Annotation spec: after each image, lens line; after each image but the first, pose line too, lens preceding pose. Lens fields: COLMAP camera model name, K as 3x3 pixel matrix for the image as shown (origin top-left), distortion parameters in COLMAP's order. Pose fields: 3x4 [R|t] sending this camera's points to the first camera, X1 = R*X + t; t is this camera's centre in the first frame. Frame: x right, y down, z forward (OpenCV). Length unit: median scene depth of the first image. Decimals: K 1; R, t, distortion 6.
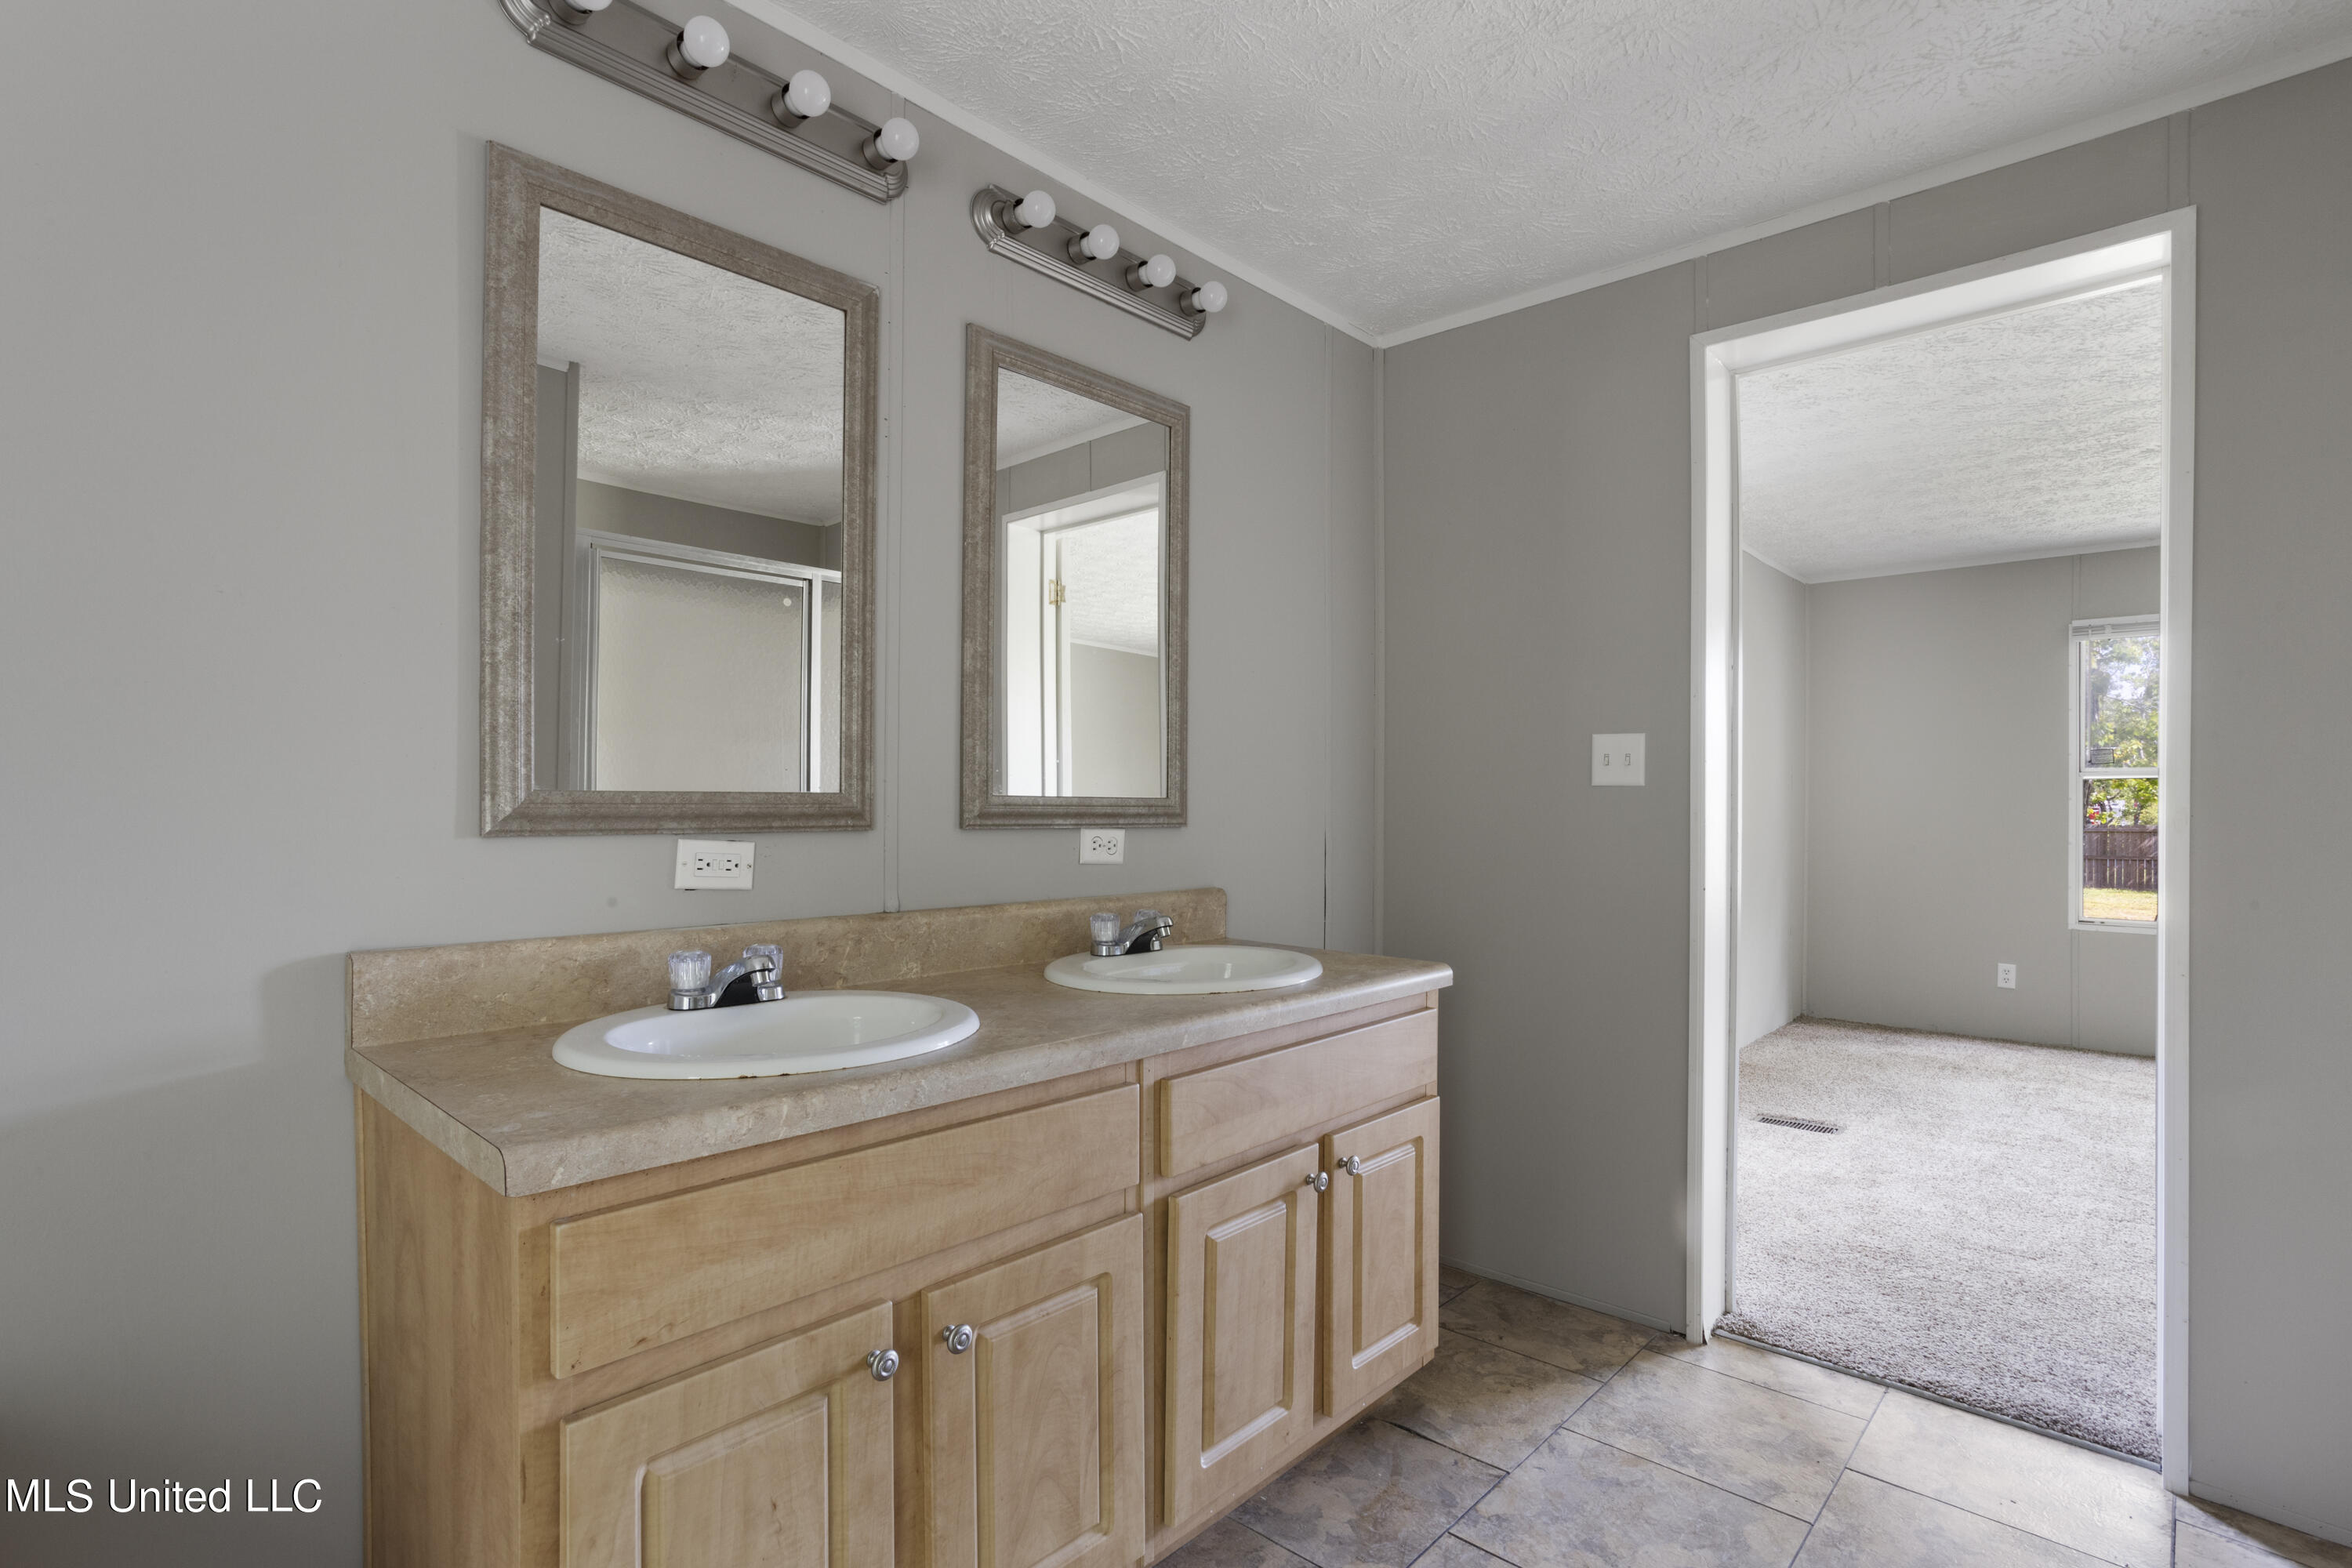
lens RADIAL K [[1136.1, 0, 1171.6], [0, 1136.1, 794.6], [0, 0, 1]] dist [-0.001572, 0.000542]
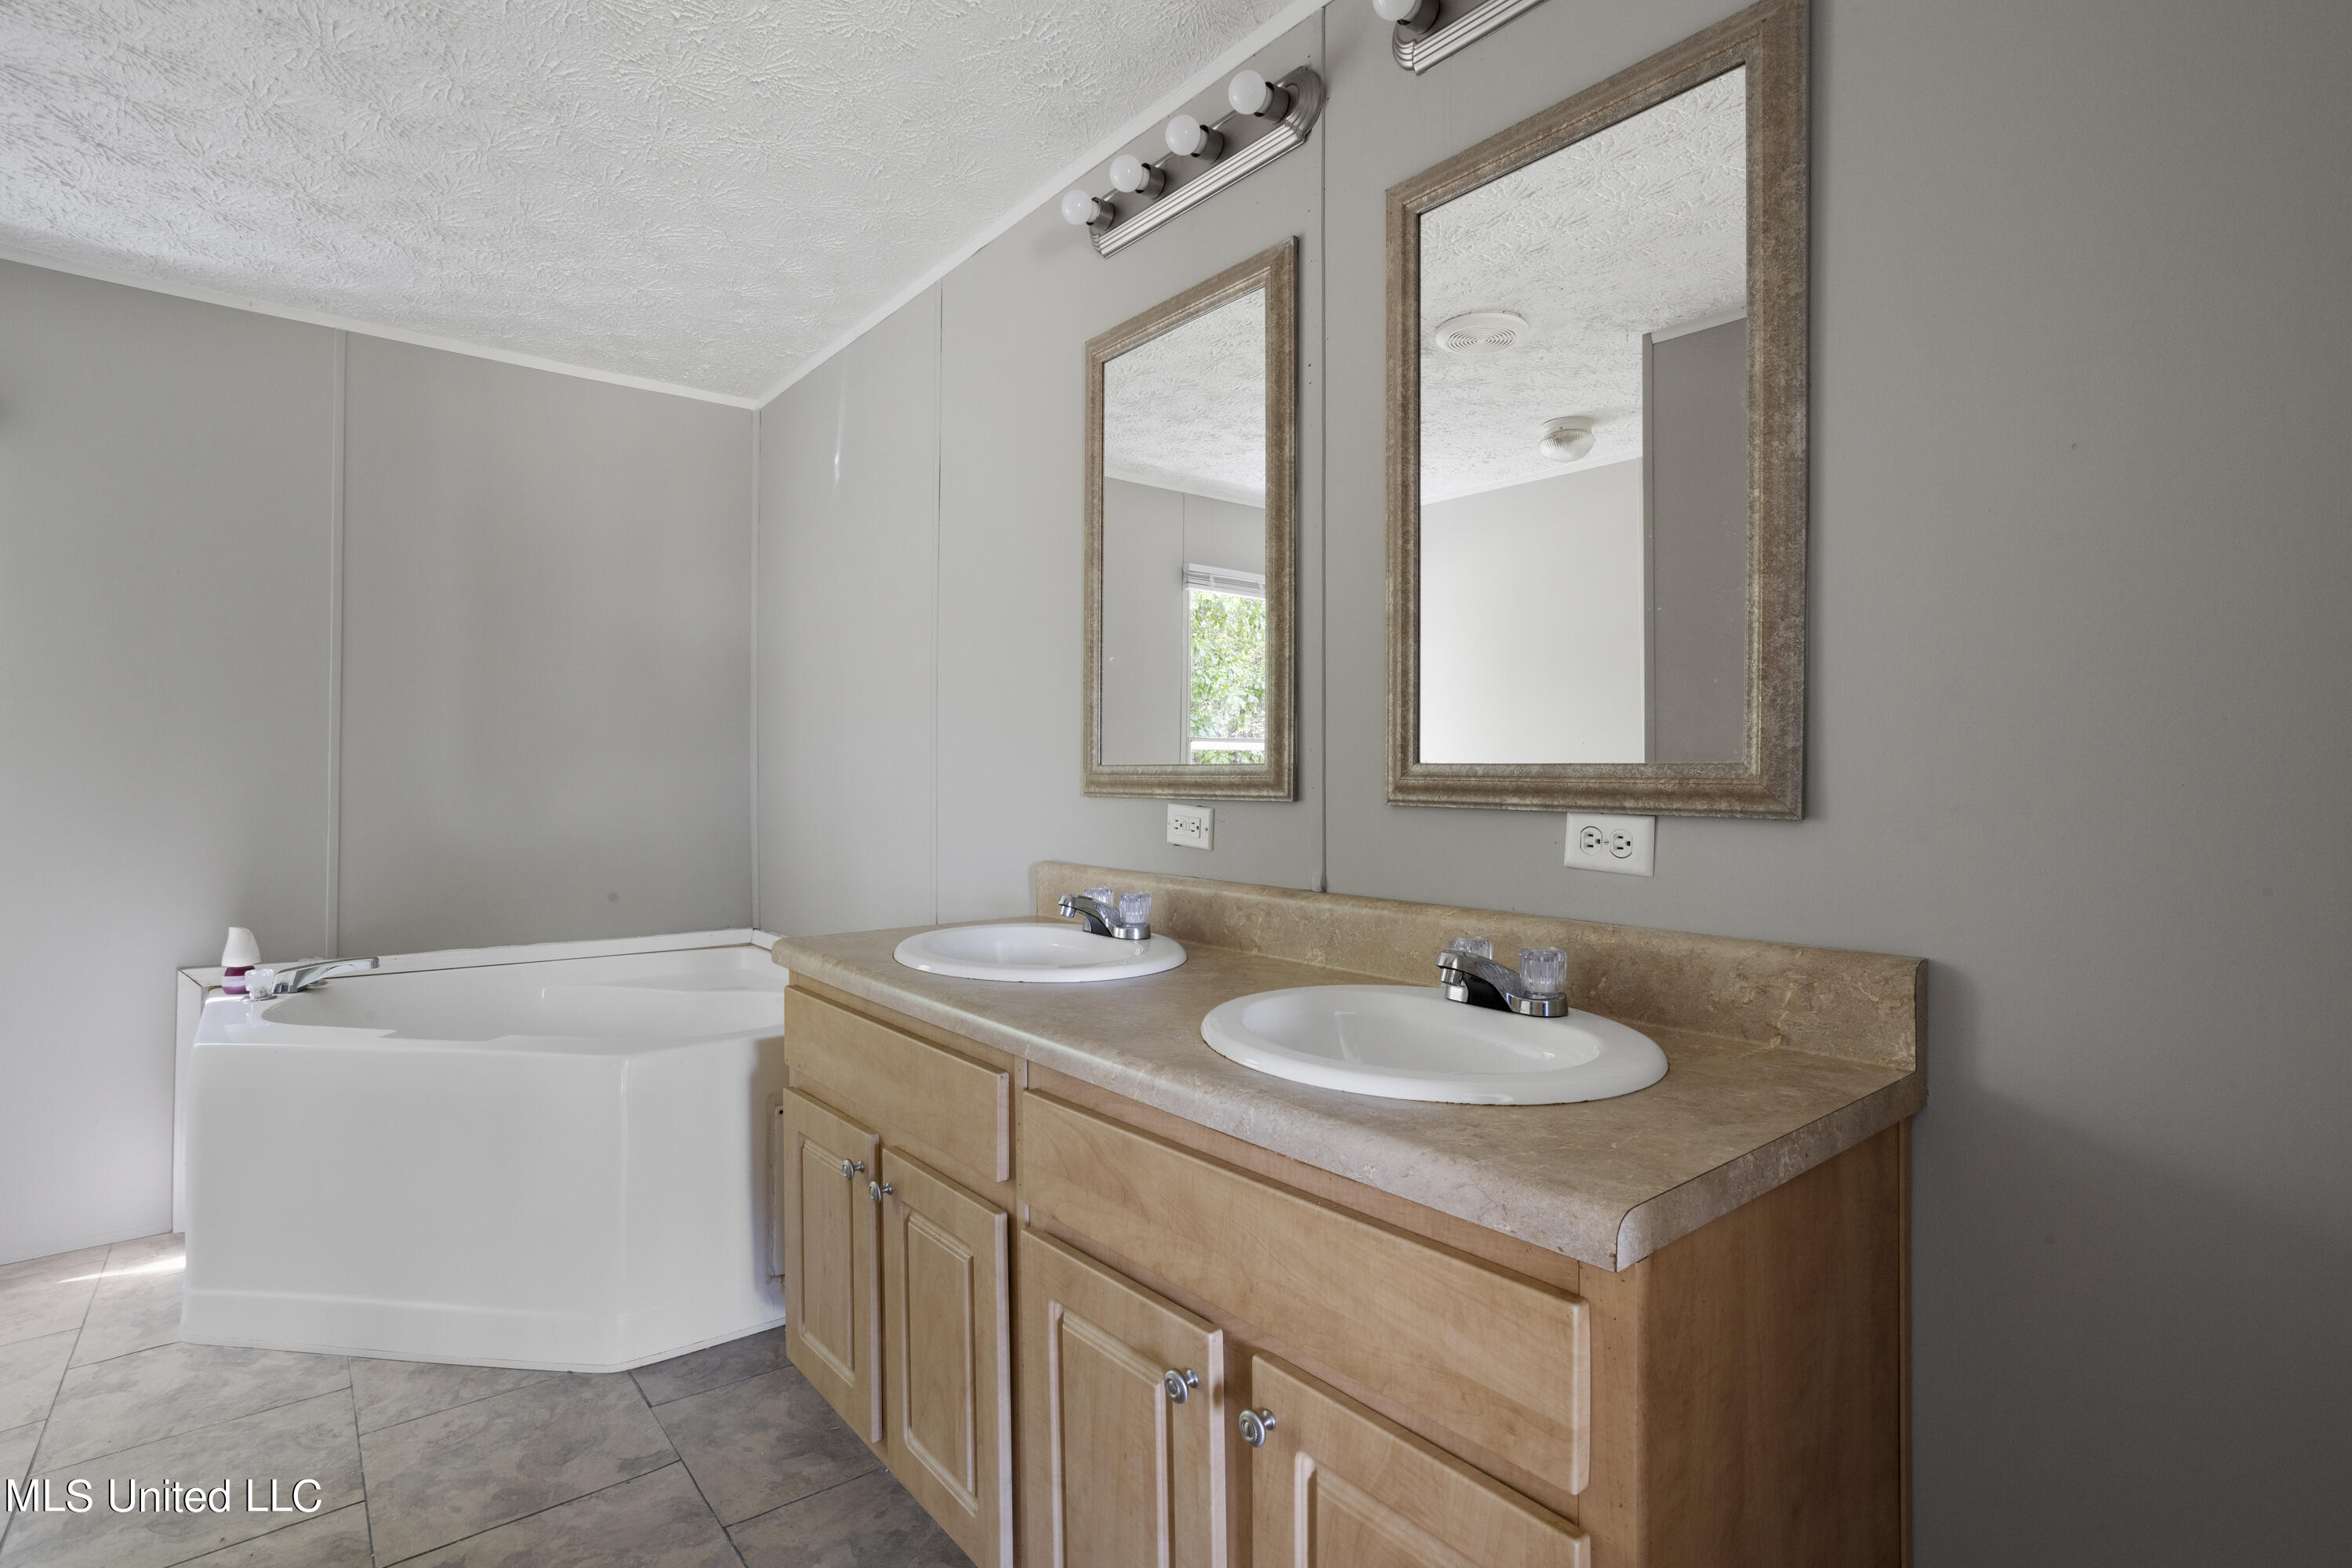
lens RADIAL K [[1136.1, 0, 1173.0], [0, 1136.1, 779.6], [0, 0, 1]] dist [-0.001572, 0.000542]
pose [[-0.134210, -0.001813, -0.990951, 0.656456], [0.002202, 0.999995, -0.002127, 0.013256], [0.990951, -0.002467, -0.134205, 0.959637]]
